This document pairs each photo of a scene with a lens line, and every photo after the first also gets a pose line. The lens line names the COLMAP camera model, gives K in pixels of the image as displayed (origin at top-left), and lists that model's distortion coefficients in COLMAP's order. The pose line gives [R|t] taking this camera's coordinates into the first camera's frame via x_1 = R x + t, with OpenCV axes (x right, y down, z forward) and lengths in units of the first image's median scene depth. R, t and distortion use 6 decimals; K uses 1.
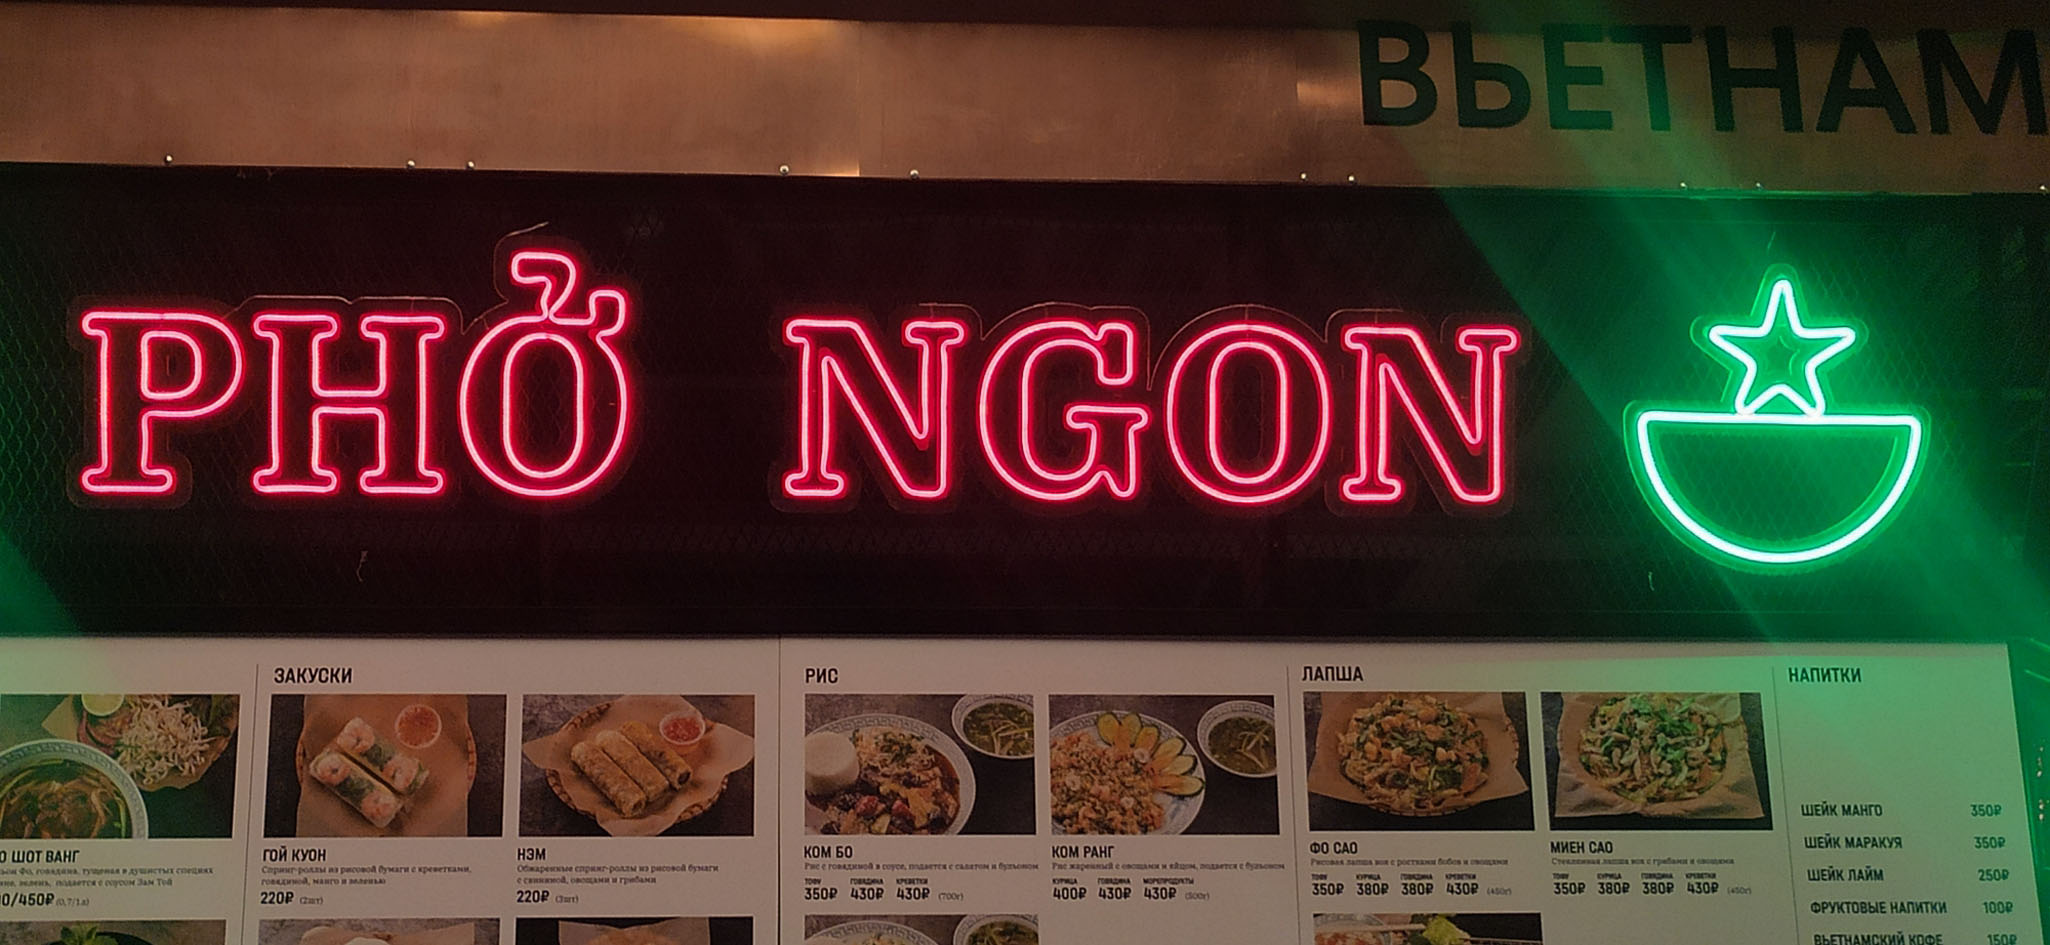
lens RADIAL K [[3047.8, 0, 1025.0], [0, 3047.8, 472.5], [0, 0, 1]] dist [0.006381, 0.155678]
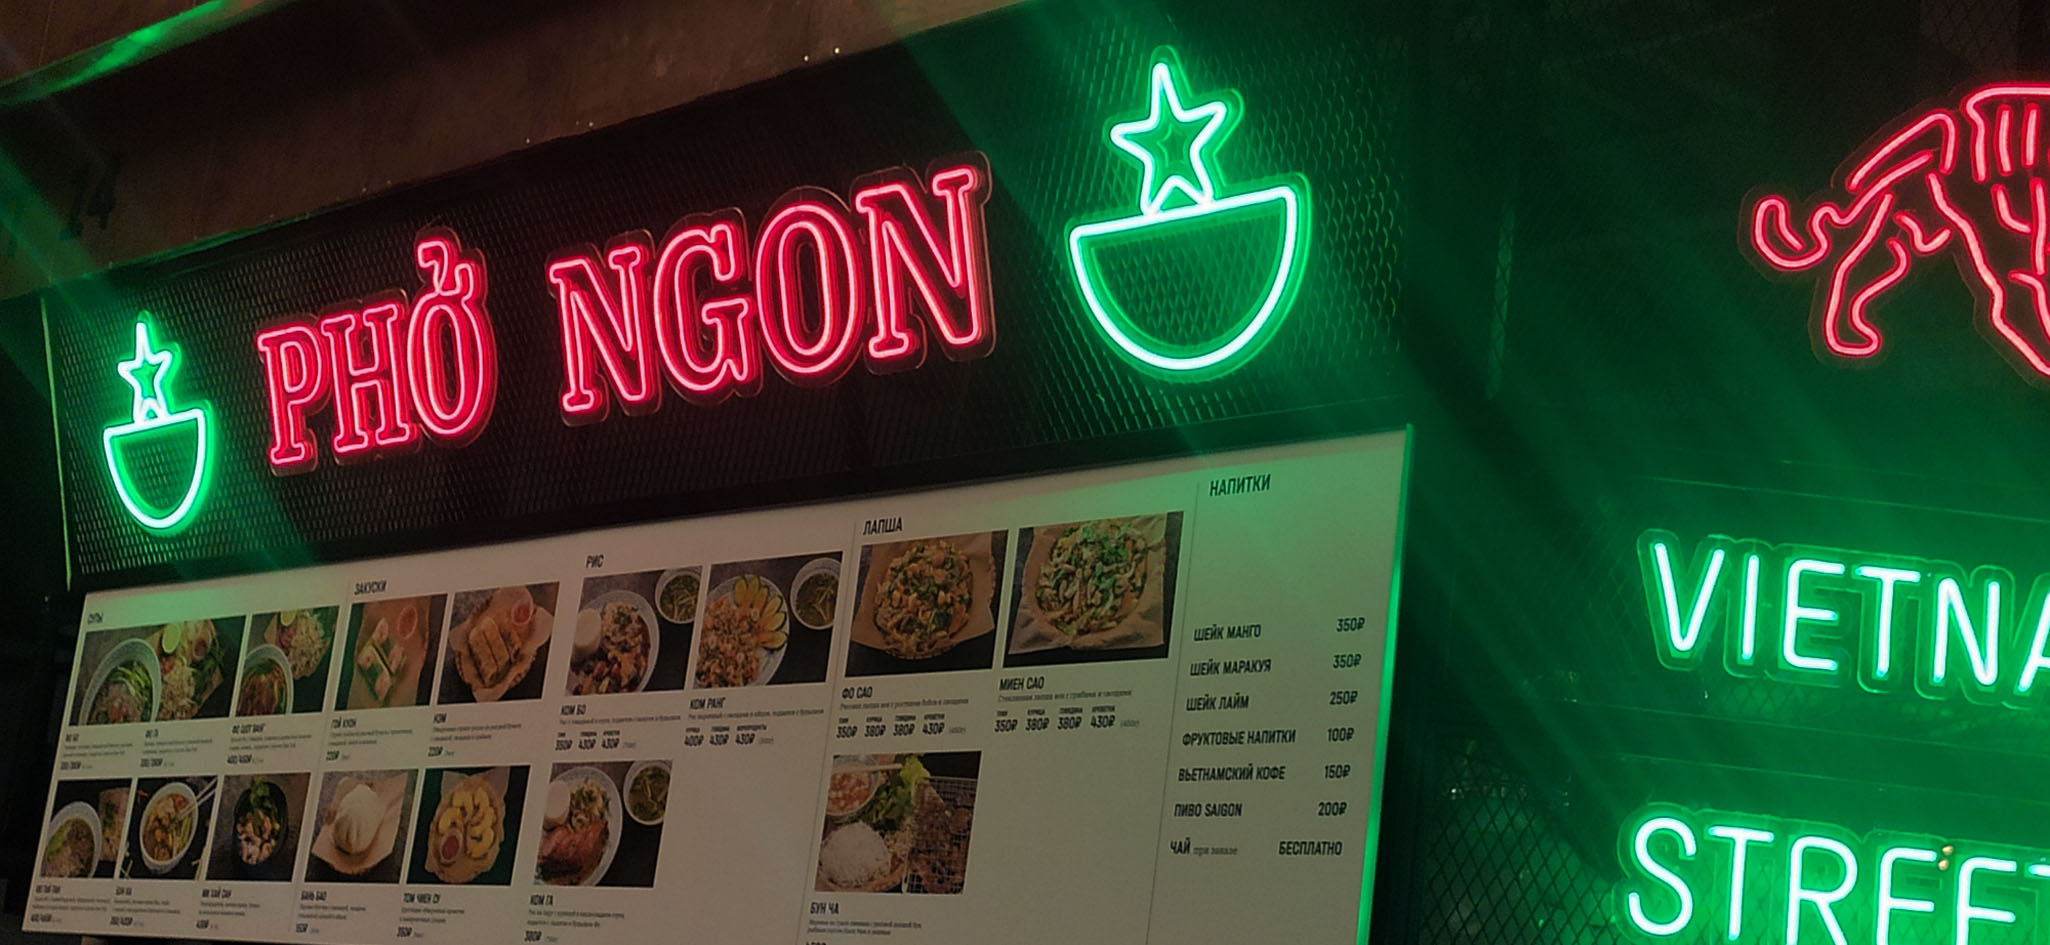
lens RADIAL K [[3047.8, 0, 1025.0], [0, 3047.8, 472.5], [0, 0, 1]] dist [0.006381, 0.155678]
pose [[0.622952, -0.089242, -0.777153, 0.946598], [0.108308, 0.993743, -0.027296, 0.081974], [0.774726, -0.067168, 0.628720, 0.388125]]
